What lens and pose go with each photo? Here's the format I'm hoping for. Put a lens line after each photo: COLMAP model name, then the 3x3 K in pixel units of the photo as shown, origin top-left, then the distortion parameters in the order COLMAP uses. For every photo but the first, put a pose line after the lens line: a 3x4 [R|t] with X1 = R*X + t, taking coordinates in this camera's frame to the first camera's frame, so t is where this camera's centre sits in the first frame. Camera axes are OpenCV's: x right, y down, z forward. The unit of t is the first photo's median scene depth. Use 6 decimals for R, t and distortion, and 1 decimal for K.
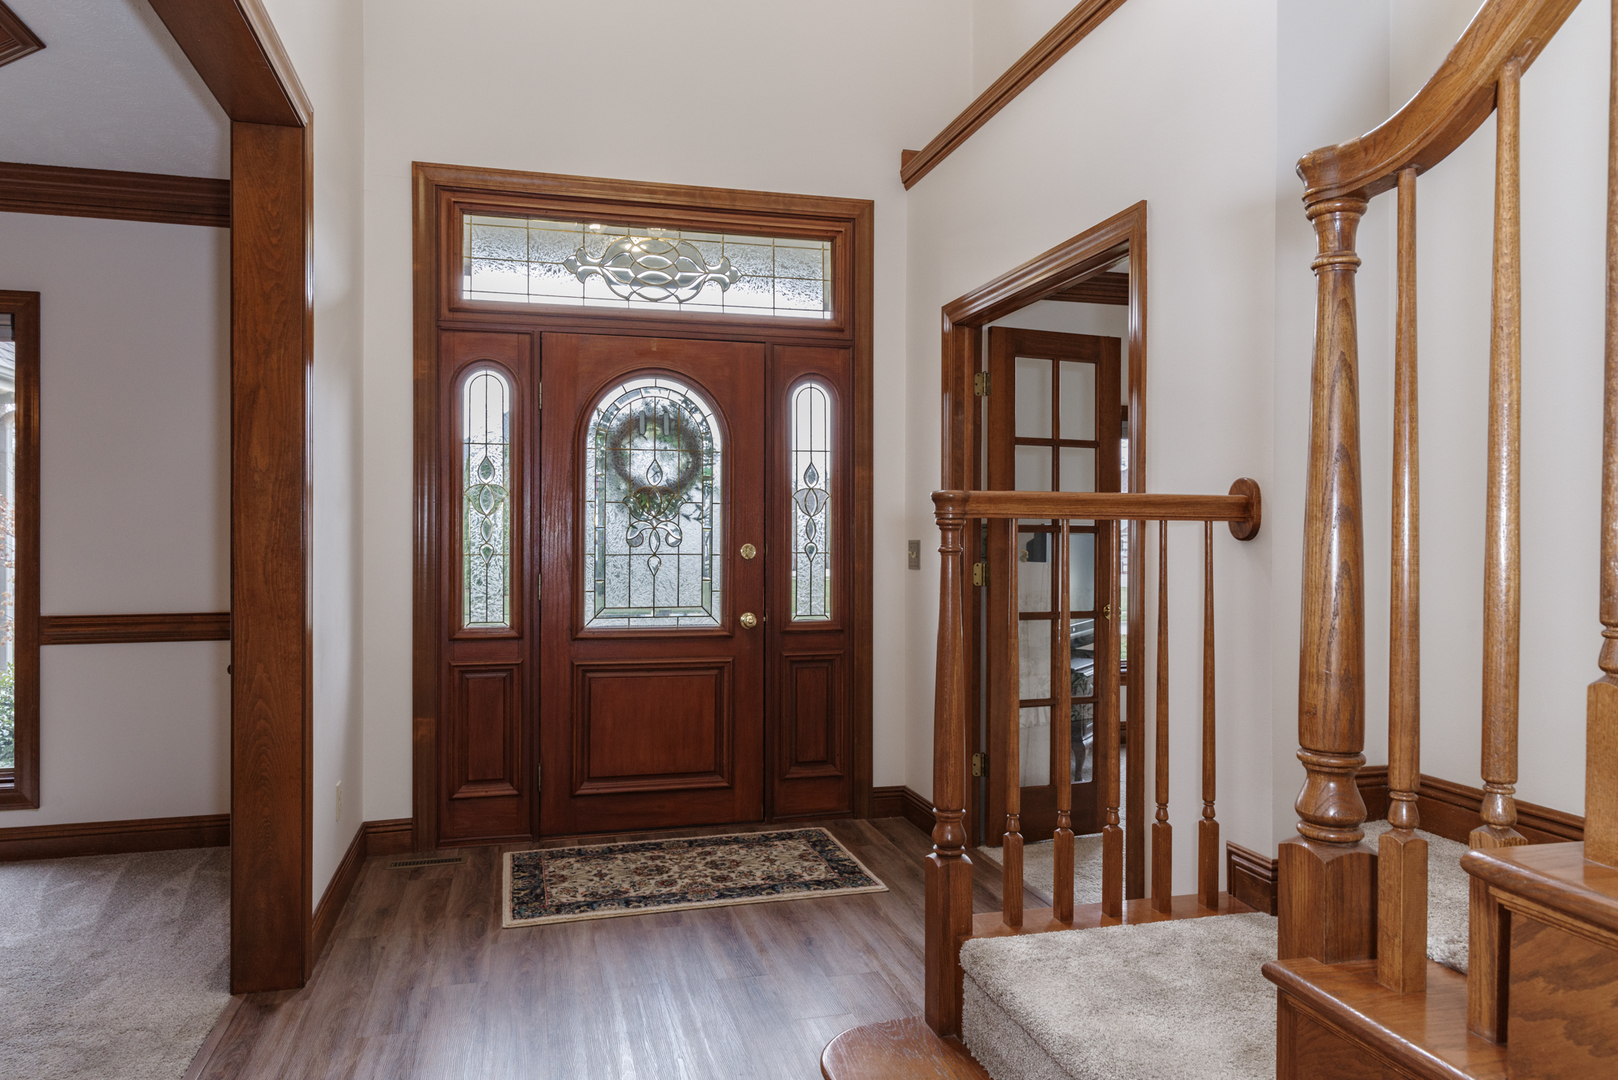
lens RADIAL K [[1092.9, 0, 809.0], [0, 1092.9, 540.0], [0, 0, 1]] dist [0.007397, 0.000699]
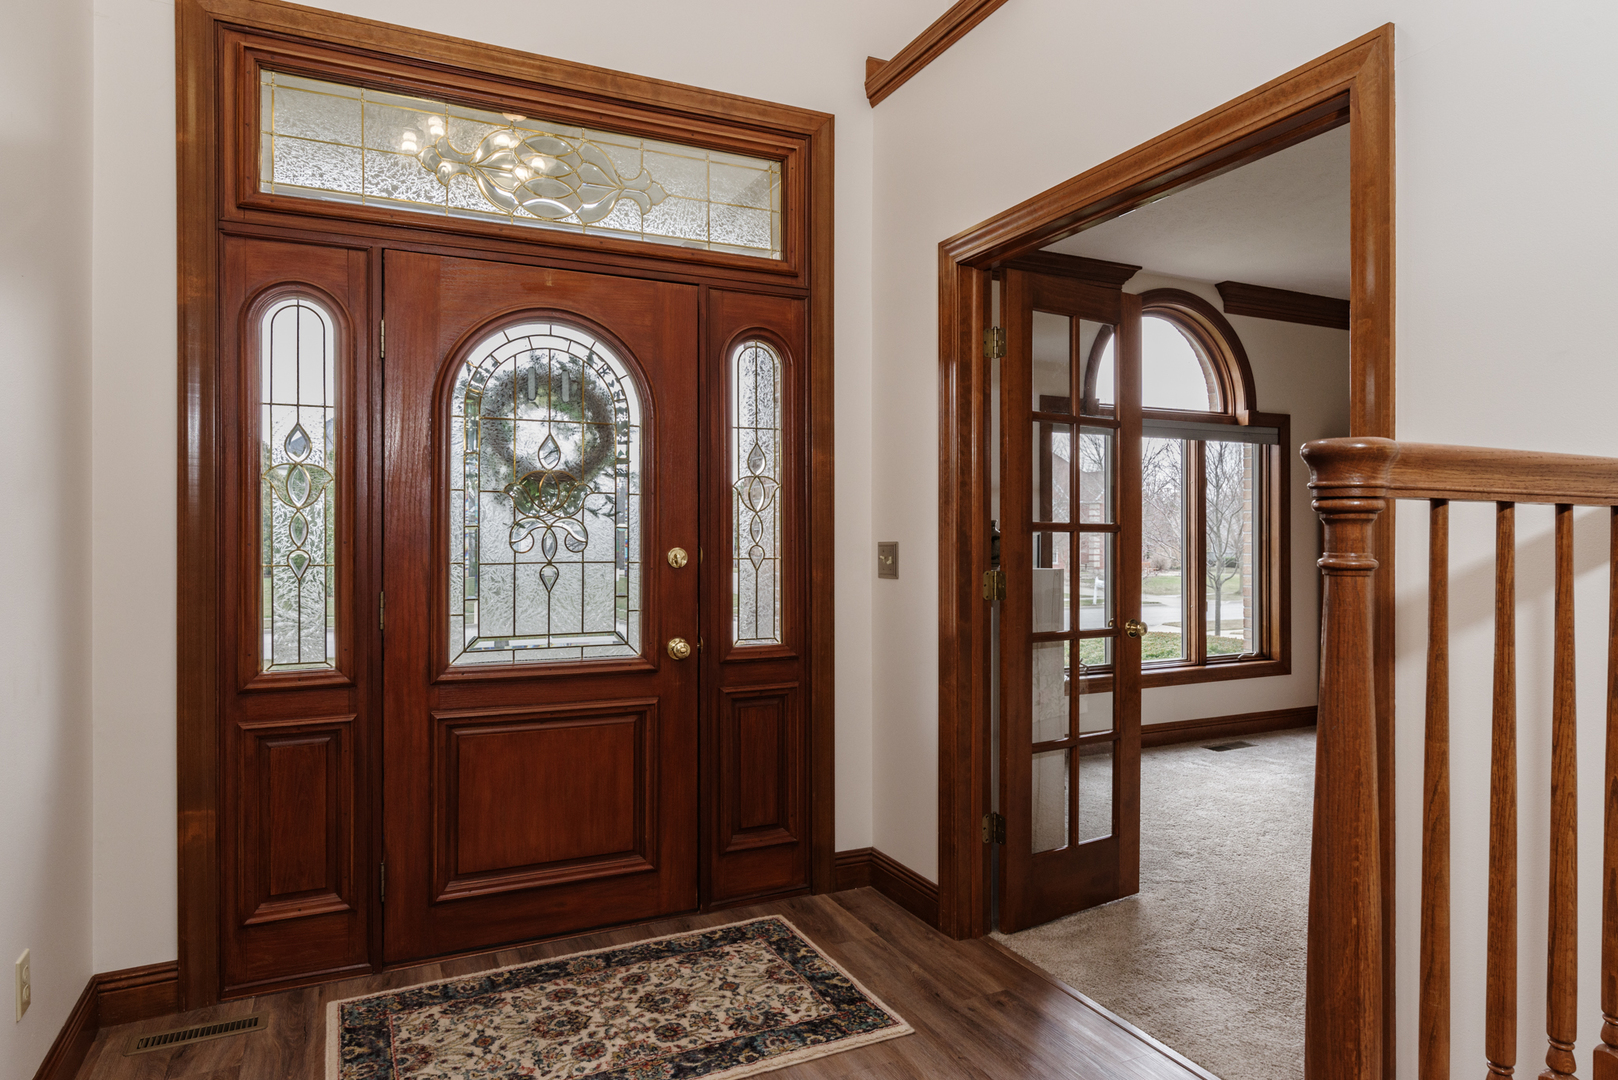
lens RADIAL K [[964.2, 0, 846.9], [0, 964.2, 536.3], [0, 0, 1]] dist [-0.000712, -0.000753]
pose [[0.975809, -0.003320, 0.218598, -0.088029], [0.004153, 0.999986, -0.003352, -0.001638], [-0.218584, 0.004178, 0.975809, 0.322958]]
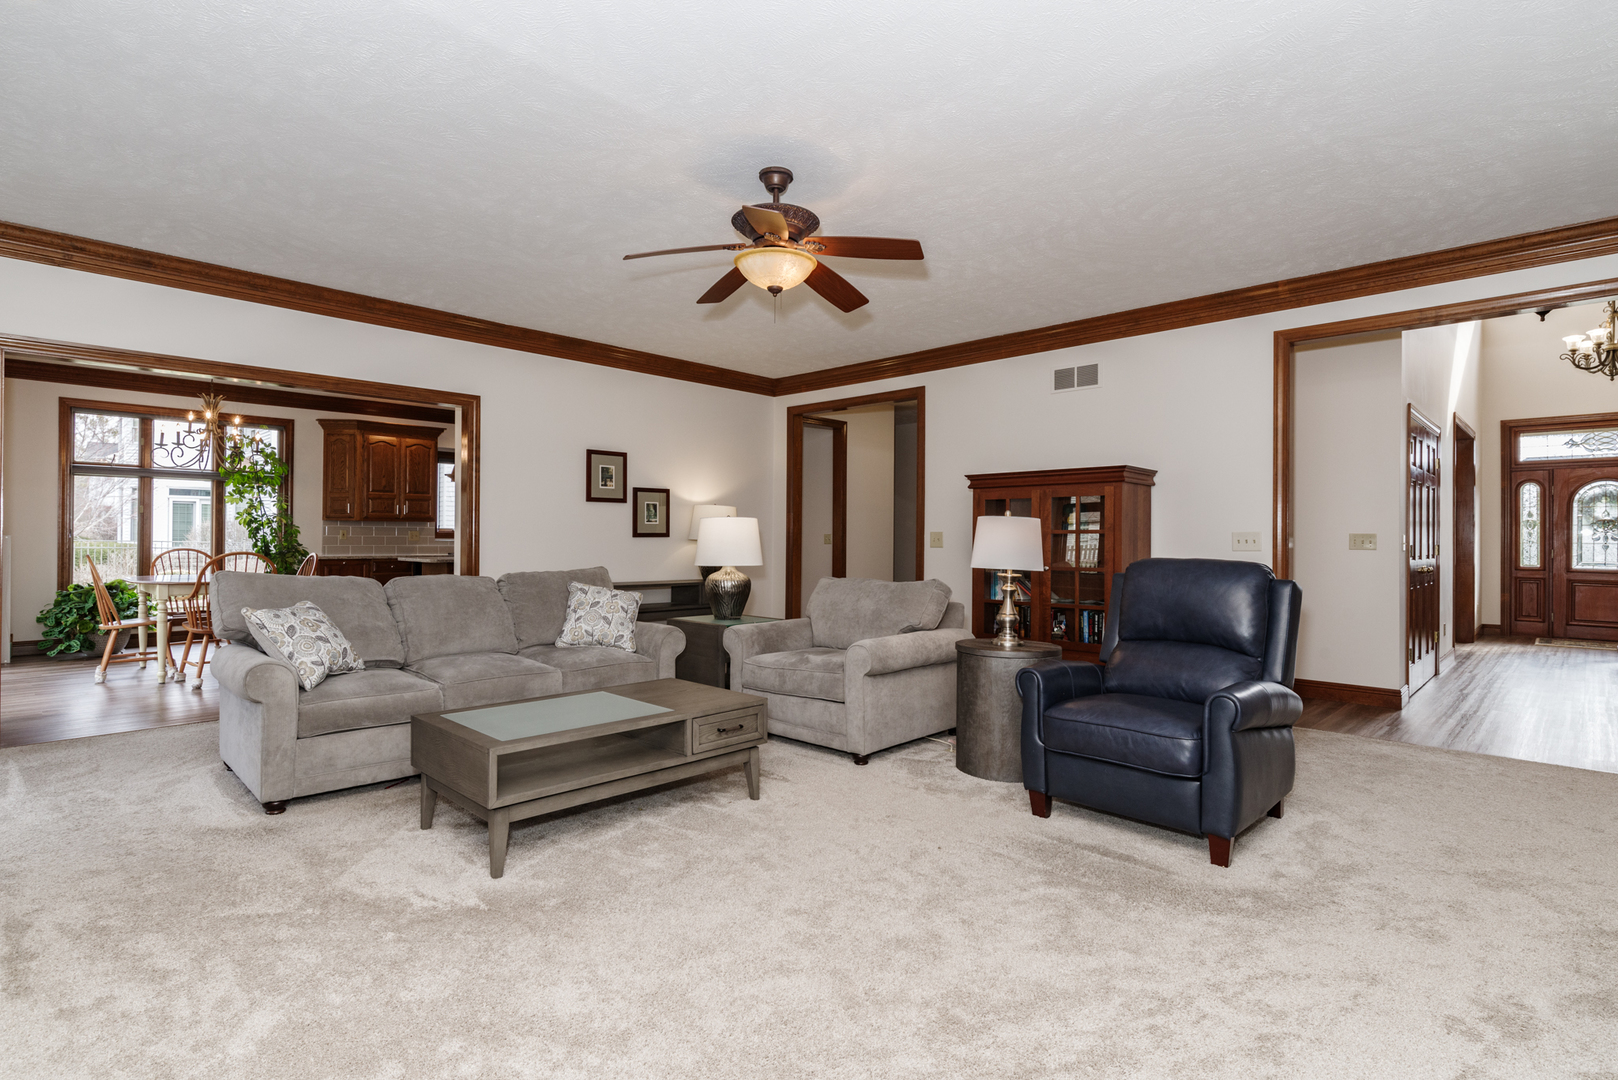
lens RADIAL K [[816.5, 0, 809.0], [0, 816.5, 540.0], [0, 0, 1]] dist [0.000658, 0.000071]
pose [[0.525168, -0.006335, -0.850975, 0.587582], [-0.005650, 0.999924, -0.010931, 0.040249], [0.850980, 0.010549, 0.525092, -1.906752]]
